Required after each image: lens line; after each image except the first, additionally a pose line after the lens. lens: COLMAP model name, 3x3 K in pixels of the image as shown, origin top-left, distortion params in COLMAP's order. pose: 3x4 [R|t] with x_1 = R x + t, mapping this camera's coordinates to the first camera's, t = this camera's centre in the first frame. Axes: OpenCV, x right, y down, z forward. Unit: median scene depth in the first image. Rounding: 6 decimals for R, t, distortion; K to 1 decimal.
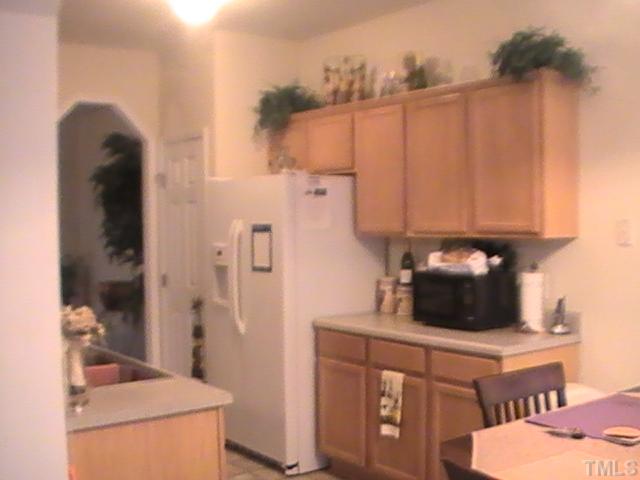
lens RADIAL K [[779.6, 0, 320.0], [0, 779.6, 240.0], [0, 0, 1]] dist [-0.164667, 0.021976]
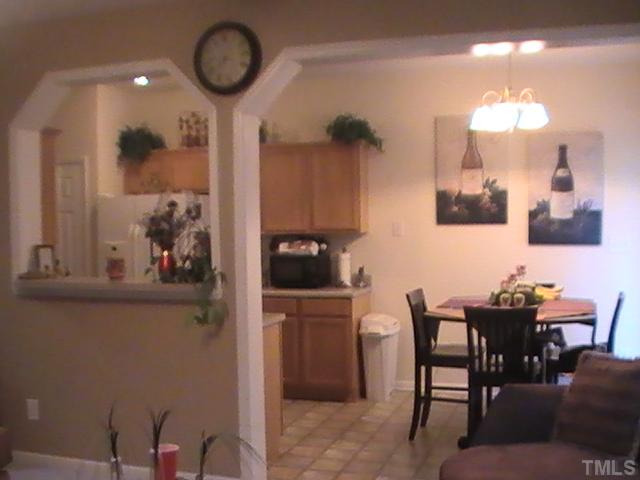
lens RADIAL K [[779.6, 0, 320.0], [0, 779.6, 240.0], [0, 0, 1]] dist [-0.164667, 0.021976]
pose [[0.837234, -0.016244, 0.546603, -0.721575], [0.022108, 0.999747, -0.004153, 0.018871], [-0.546398, 0.015561, 0.837381, -0.440079]]
